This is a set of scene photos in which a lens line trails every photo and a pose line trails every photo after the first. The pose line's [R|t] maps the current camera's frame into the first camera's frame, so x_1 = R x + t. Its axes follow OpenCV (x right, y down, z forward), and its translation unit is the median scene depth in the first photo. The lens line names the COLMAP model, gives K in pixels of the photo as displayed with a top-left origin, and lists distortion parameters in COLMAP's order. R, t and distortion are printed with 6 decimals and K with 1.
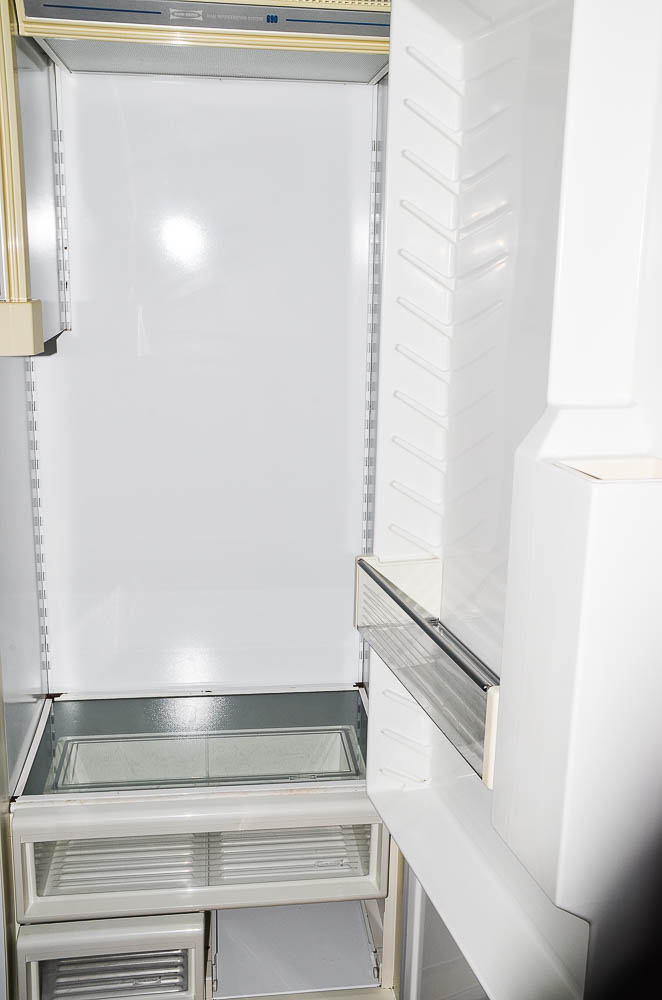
lens RADIAL K [[983.6, 0, 328.2], [0, 983.6, 502.0], [0, 0, 1]] dist [0.028107, 0.000000]
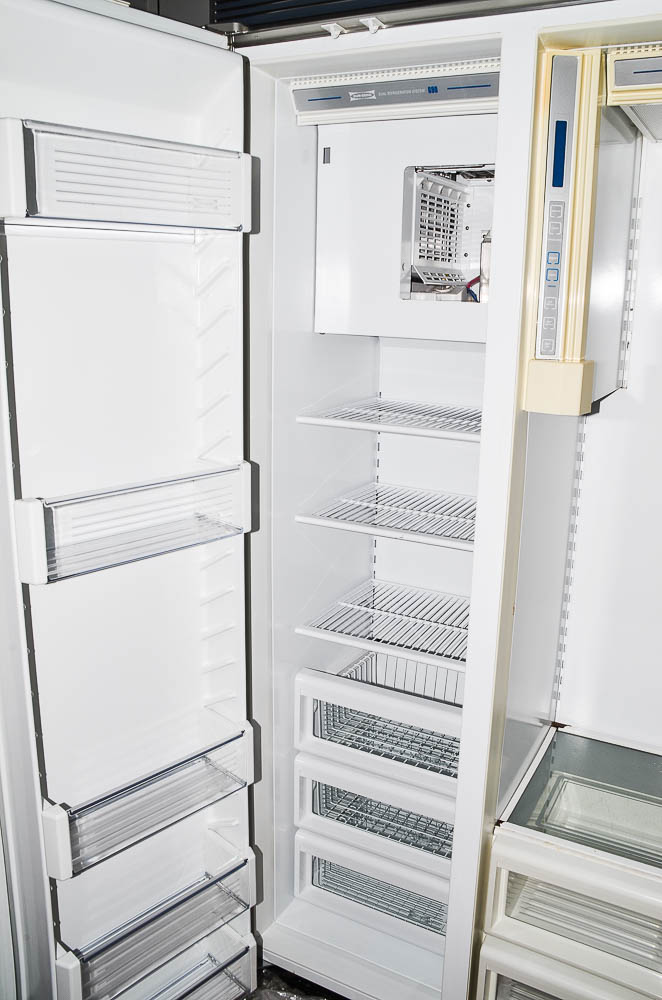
lens RADIAL K [[824.9, 0, 329.7], [0, 824.9, 493.6], [0, 0, 1]] dist [-0.107385, 0.047584]
pose [[0.813241, 0.134566, -0.566155, -0.019551], [-0.149163, 0.988596, 0.020711, -0.039575], [0.562486, 0.067607, 0.824038, 0.145740]]
